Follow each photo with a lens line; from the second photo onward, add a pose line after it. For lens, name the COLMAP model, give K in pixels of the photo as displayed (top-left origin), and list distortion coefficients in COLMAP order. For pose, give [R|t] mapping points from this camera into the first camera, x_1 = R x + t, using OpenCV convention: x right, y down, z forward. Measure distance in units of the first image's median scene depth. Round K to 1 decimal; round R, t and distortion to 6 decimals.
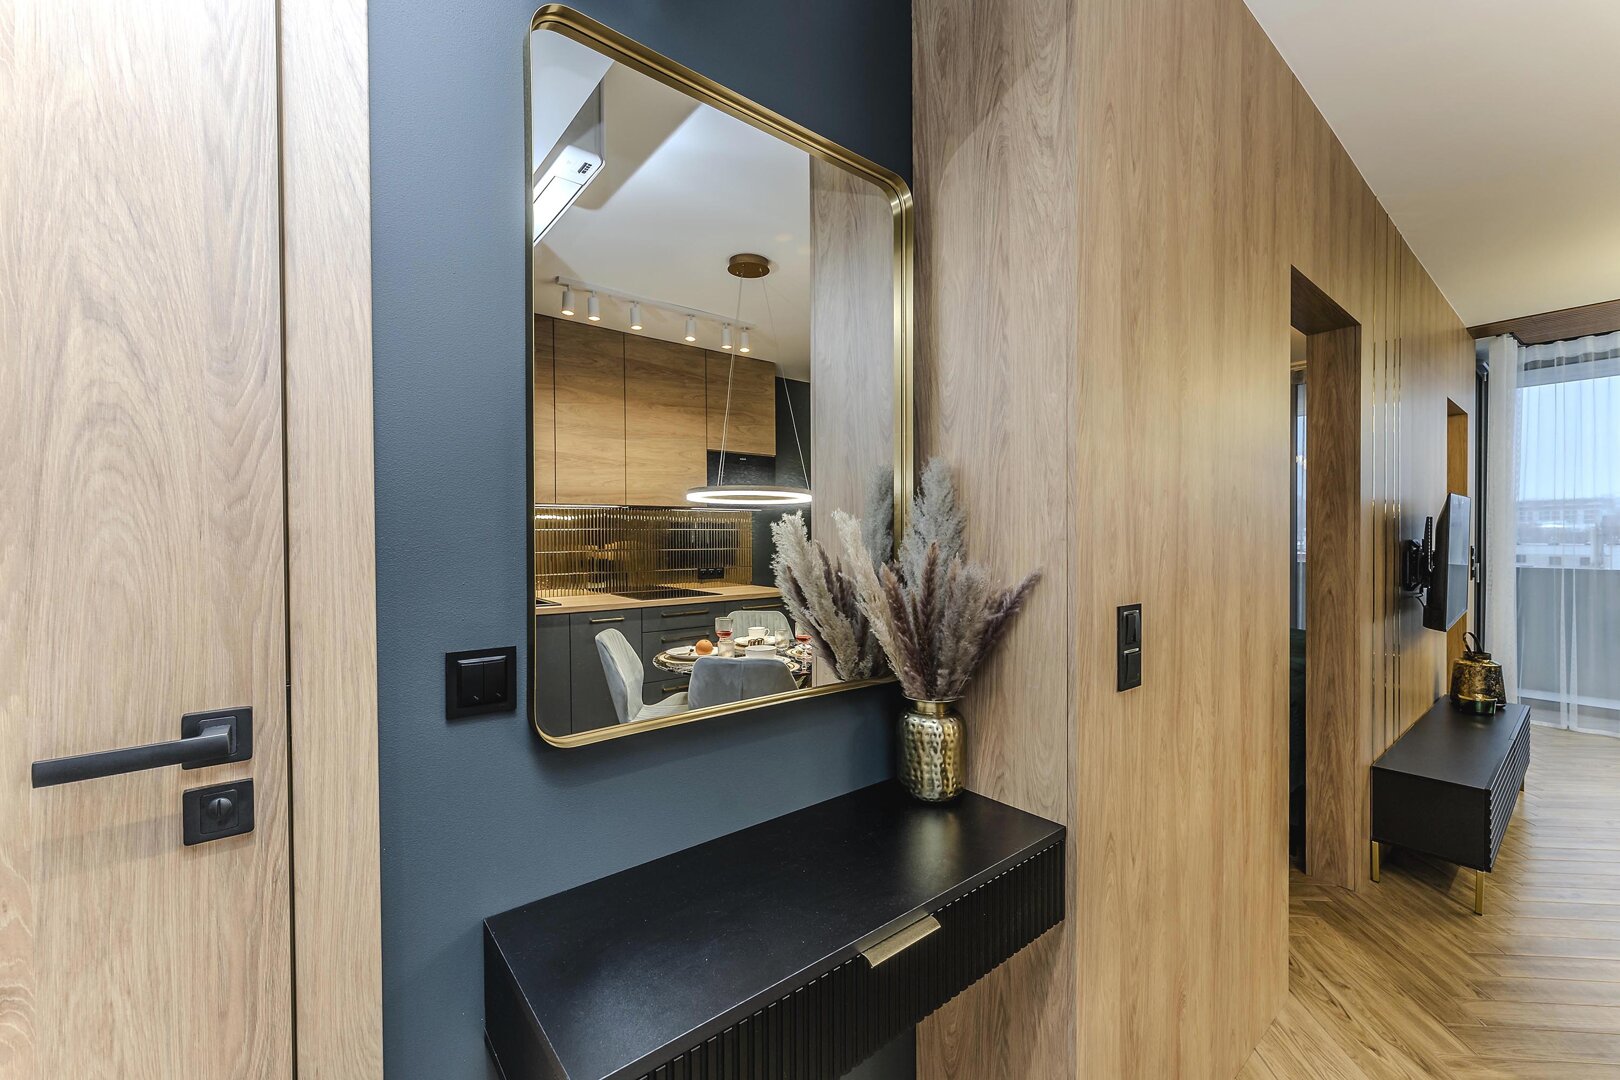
lens RADIAL K [[663.5, 0, 802.1], [0, 663.5, 553.2], [0, 0, 1]] dist [0.004952, -0.000968]
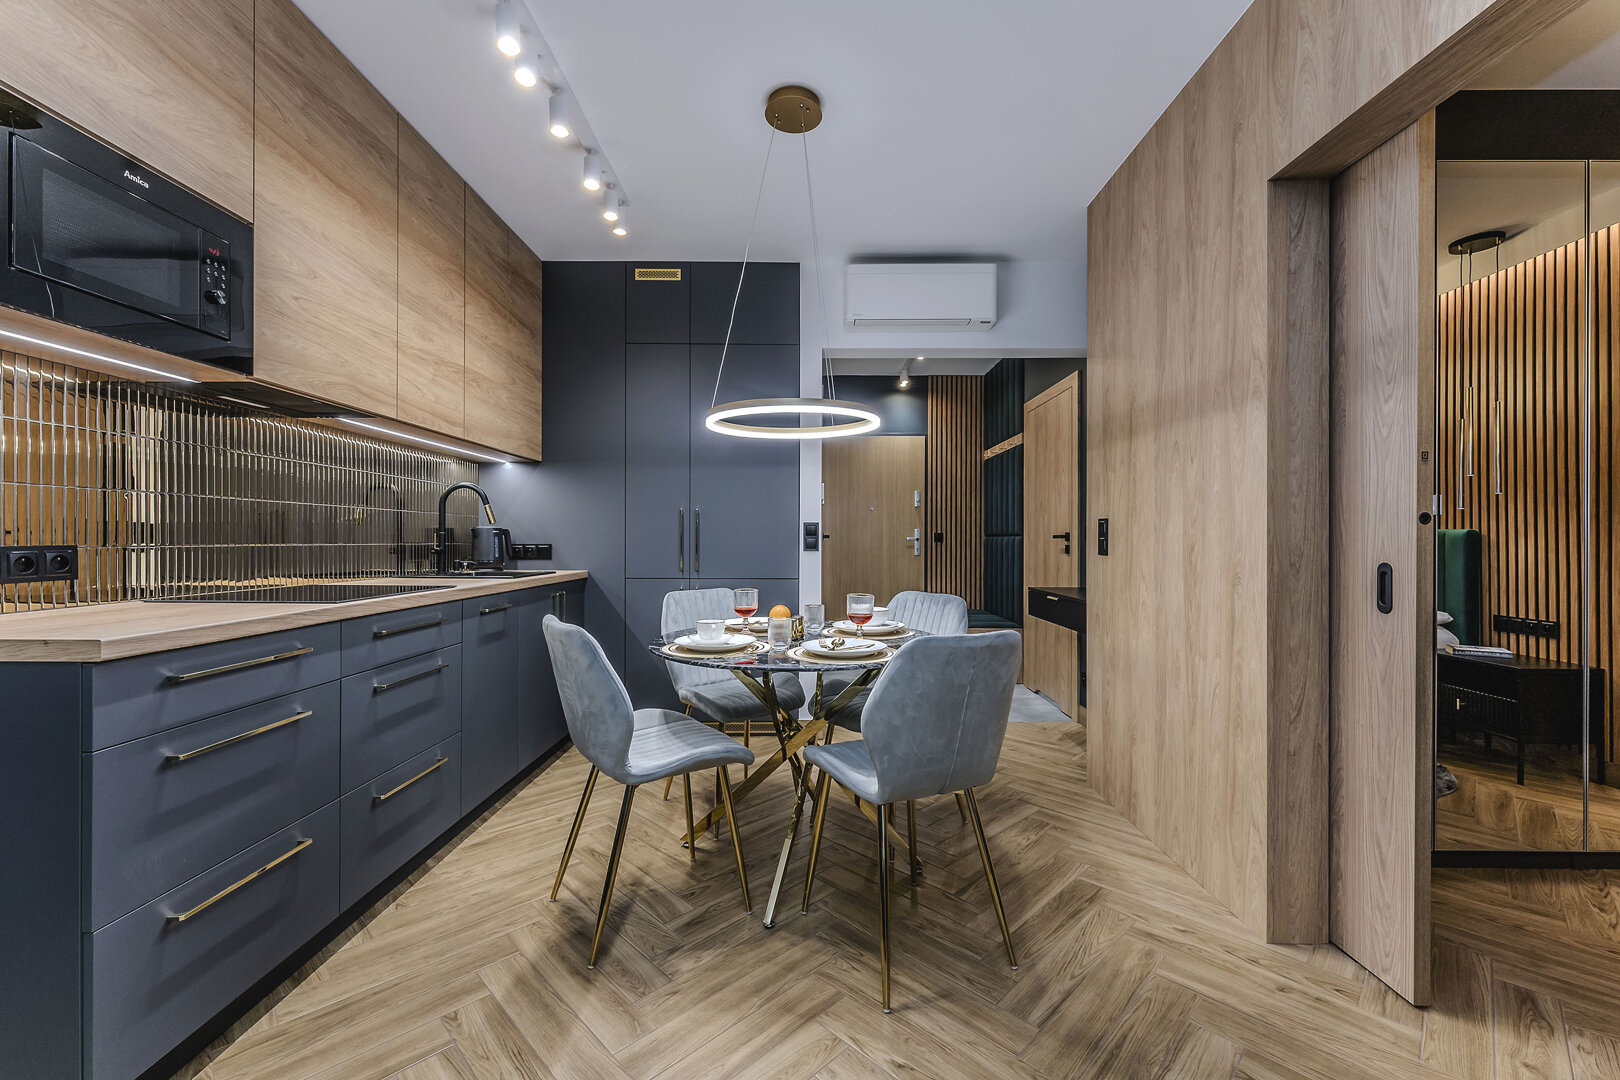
lens RADIAL K [[650.0, 0, 810.0], [0, 650.0, 540.0], [0, 0, 1]] dist [0.001946, -0.000102]
pose [[-0.641053, 0.010696, -0.767422, 2.495949], [-0.009387, 0.999719, 0.021776, 0.098152], [0.767439, 0.021163, -0.640773, 1.452085]]
